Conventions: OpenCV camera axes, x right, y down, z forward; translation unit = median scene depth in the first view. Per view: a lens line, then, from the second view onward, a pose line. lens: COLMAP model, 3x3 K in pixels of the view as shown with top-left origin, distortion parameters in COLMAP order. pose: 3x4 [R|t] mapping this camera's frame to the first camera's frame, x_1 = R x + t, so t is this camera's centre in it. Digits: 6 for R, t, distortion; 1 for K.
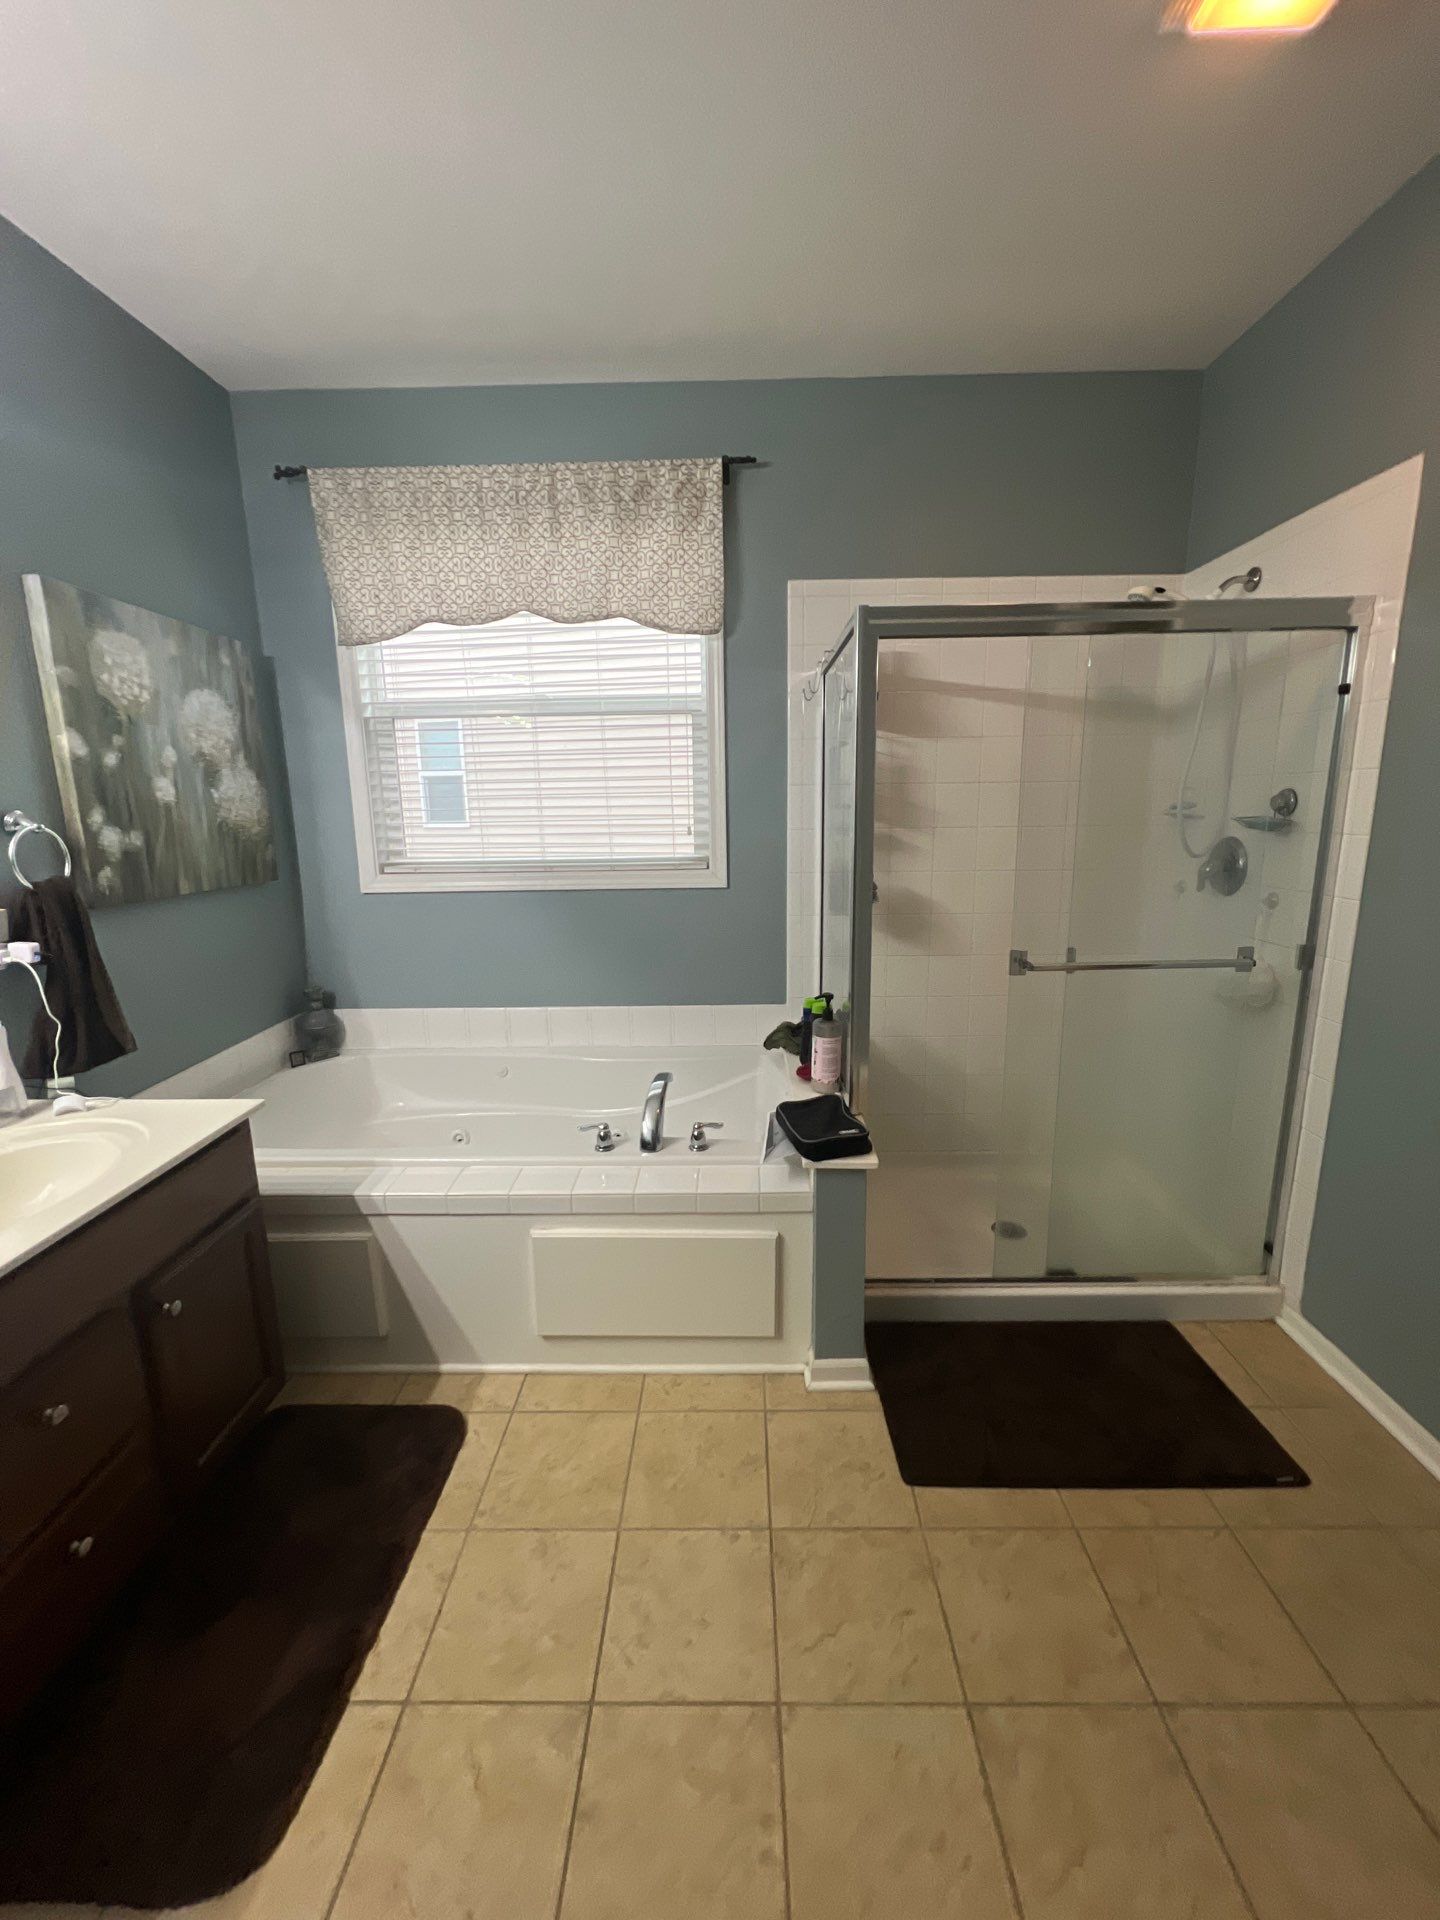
lens RADIAL K [[767.2, 0, 724.9], [0, 767.2, 954.1], [0, 0, 1]] dist [-0.000812, -0.000186]
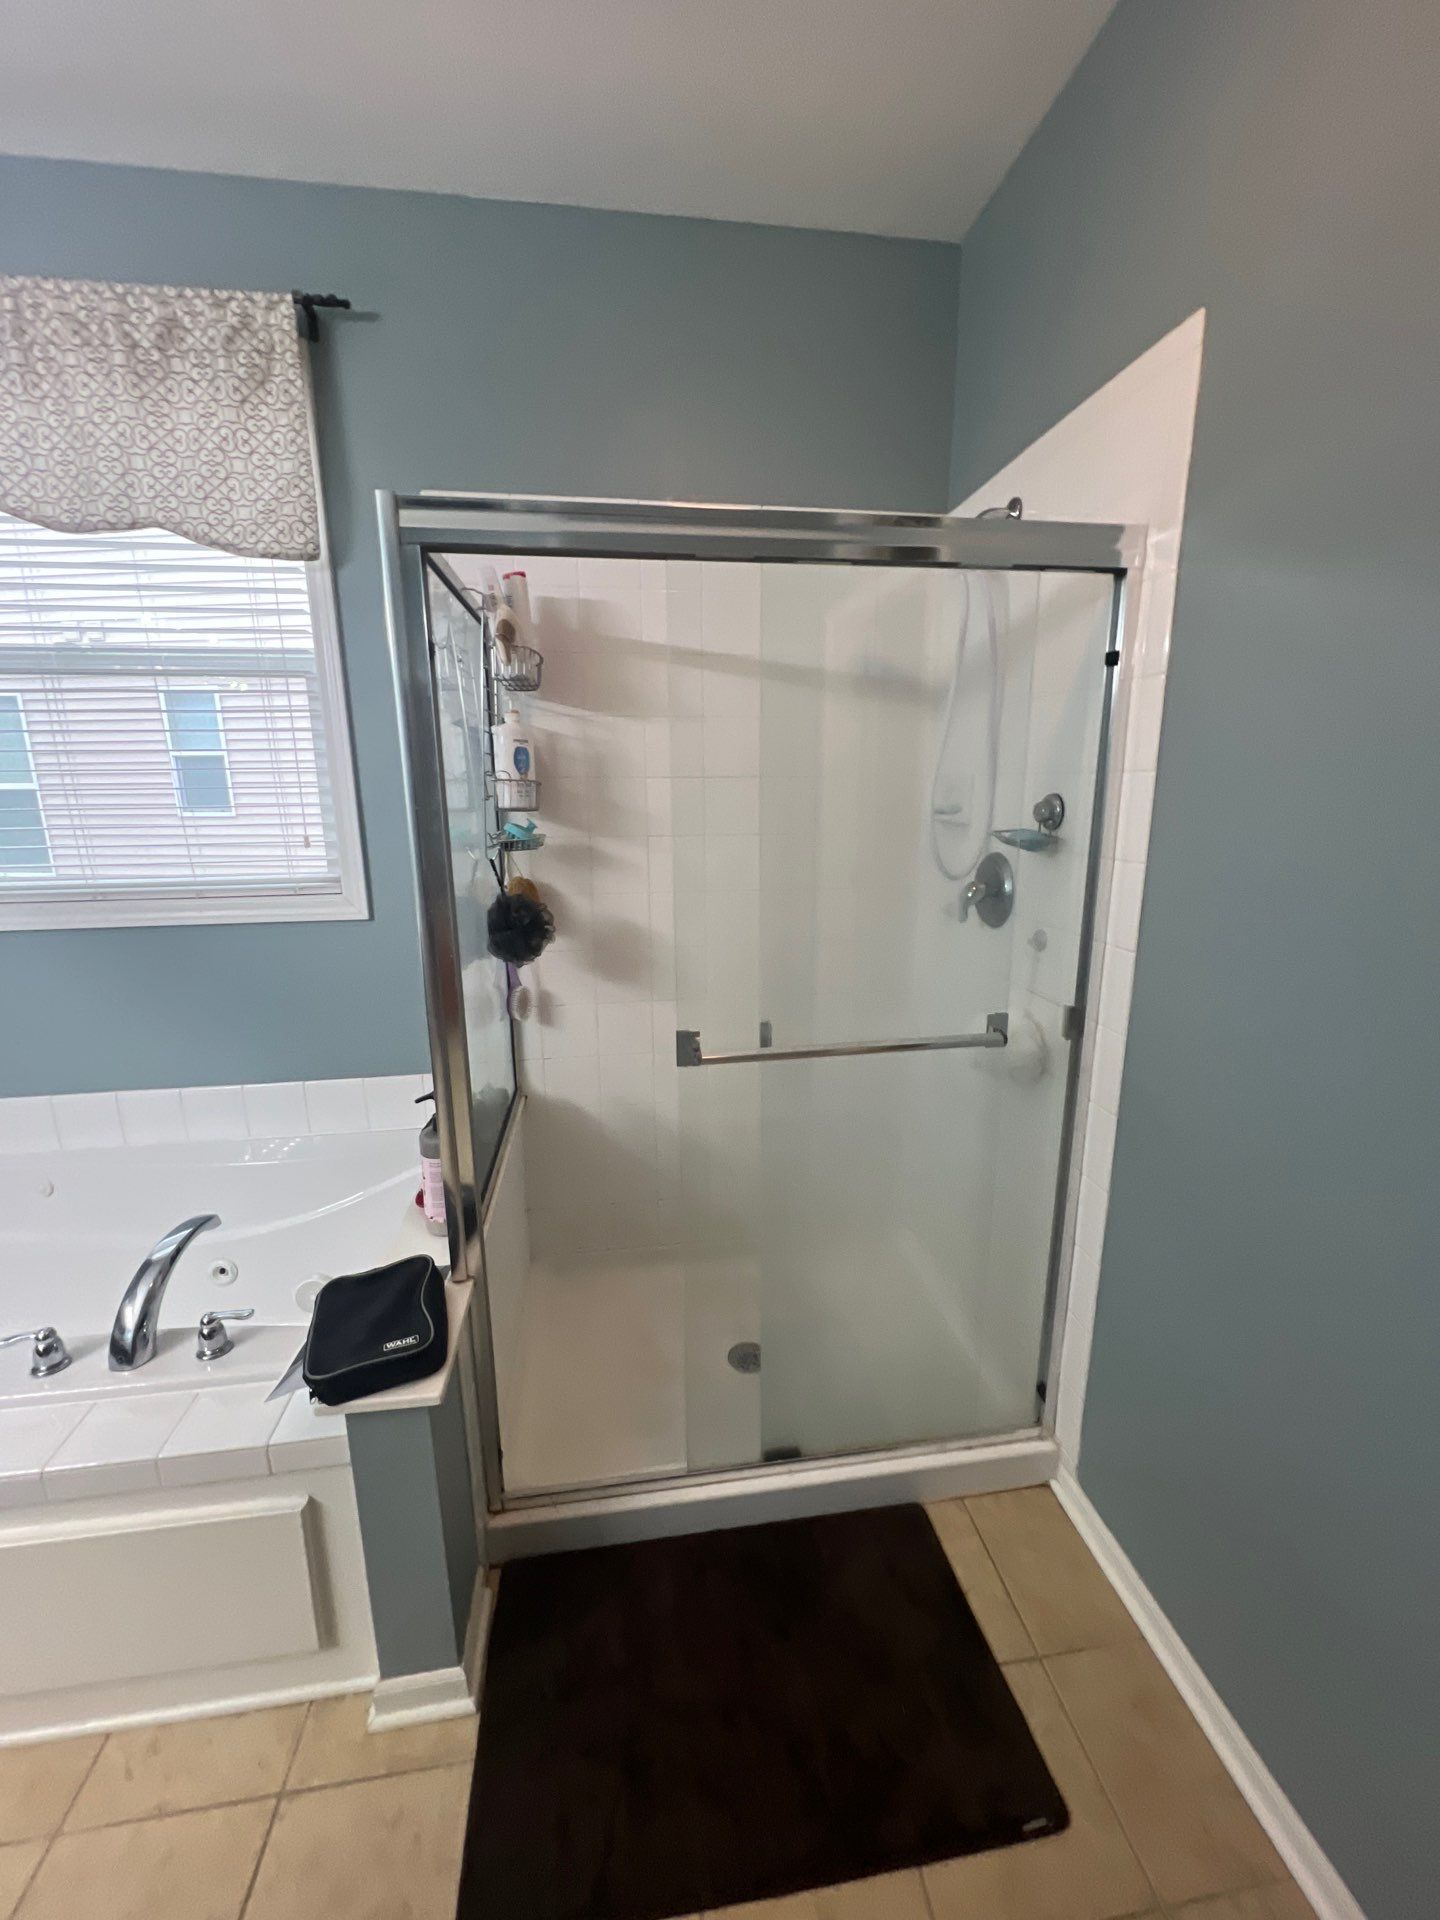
lens RADIAL K [[767.2, 0, 724.9], [0, 767.2, 954.1], [0, 0, 1]] dist [-0.000812, -0.000186]
pose [[0.987489, -0.027109, 0.155340, 0.251416], [0.023802, 0.999450, 0.023105, -0.071067], [-0.155881, -0.019119, 0.987591, 0.259782]]
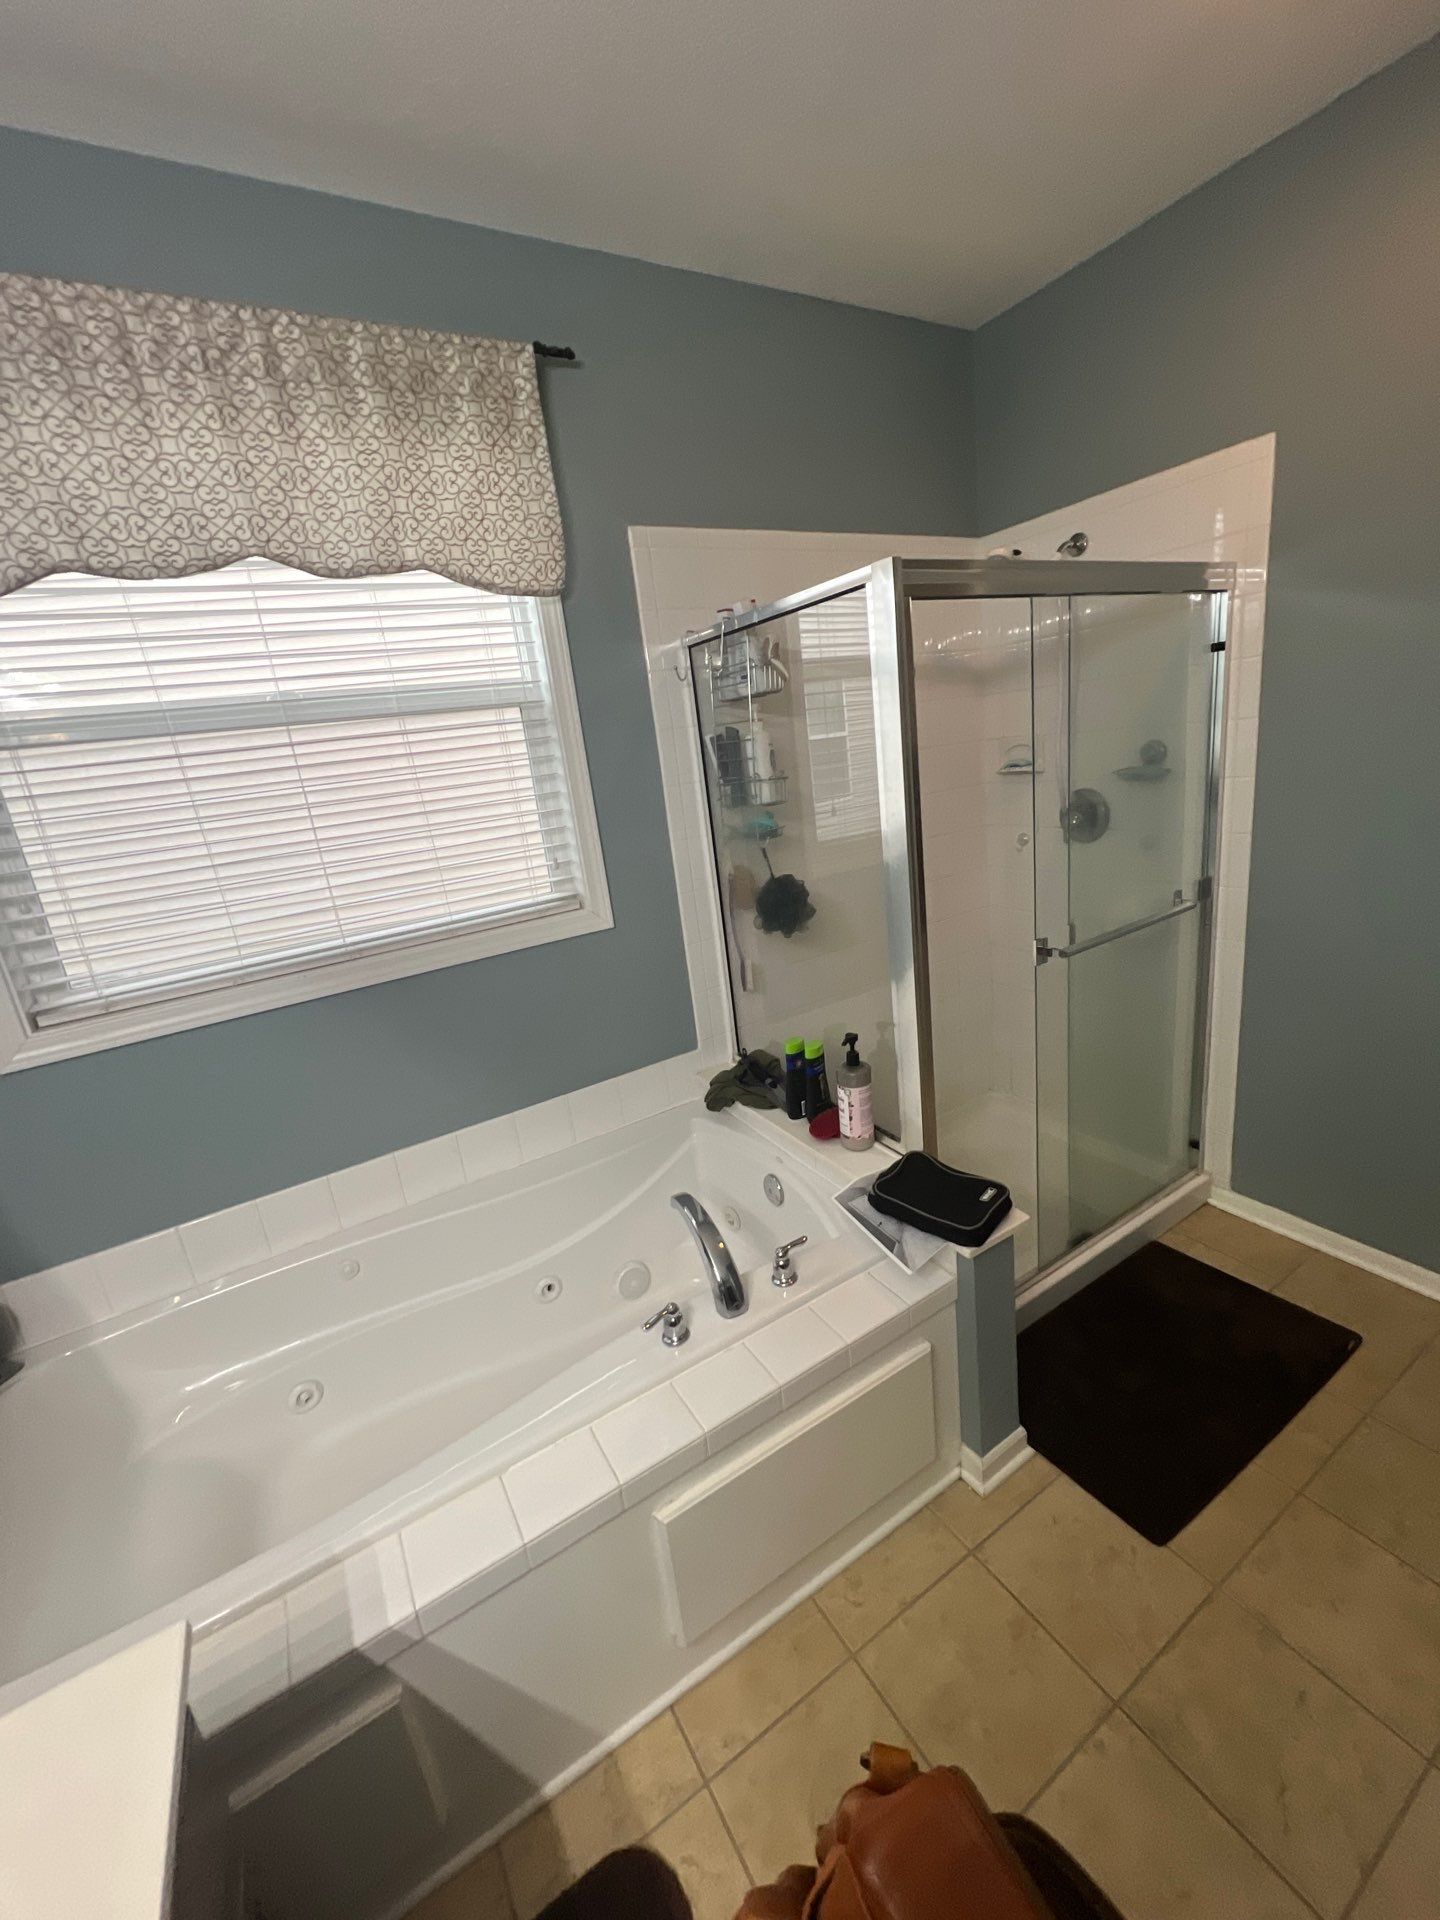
lens RADIAL K [[778.9, 0, 728.4], [0, 778.9, 950.2], [0, 0, 1]] dist [0.000935, 0.000012]
pose [[0.840543, -0.222385, 0.493996, -0.332755], [0.205445, 0.974598, 0.089172, -0.124943], [-0.501278, 0.026536, 0.864879, 0.295292]]
